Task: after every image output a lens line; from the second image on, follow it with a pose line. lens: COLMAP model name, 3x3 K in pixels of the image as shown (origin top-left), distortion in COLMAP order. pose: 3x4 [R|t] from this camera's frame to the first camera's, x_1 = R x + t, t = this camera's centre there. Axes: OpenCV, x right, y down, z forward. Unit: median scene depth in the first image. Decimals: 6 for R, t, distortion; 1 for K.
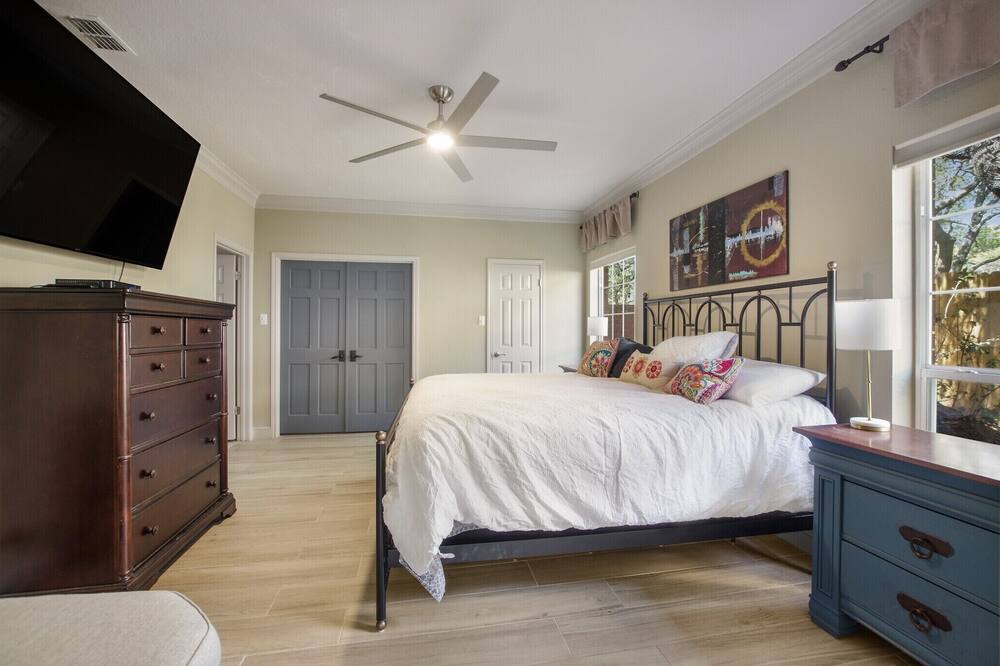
lens RADIAL K [[440.0, 0, 502.0], [0, 440.0, 335.2], [0, 0, 1]] dist [-0.012374, 0.000716]
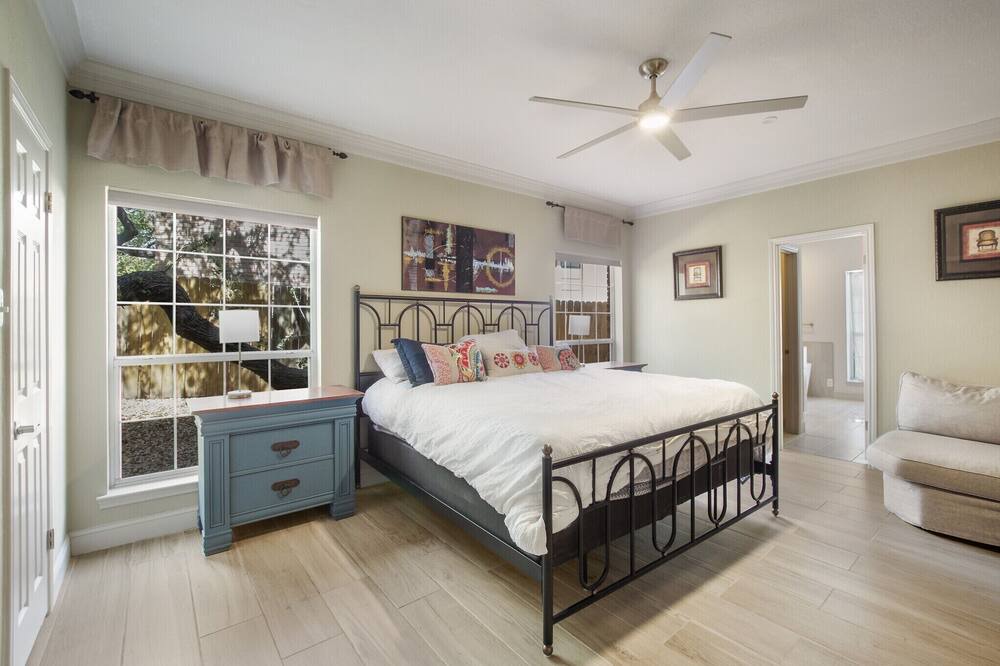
lens RADIAL K [[440.0, 0, 502.0], [0, 440.0, 335.2], [0, 0, 1]] dist [-0.012374, 0.000716]
pose [[-0.466195, -0.008333, 0.884643, -0.716140], [0.025027, 0.999431, 0.022603, -0.020628], [-0.884328, 0.032677, -0.465721, 1.568963]]
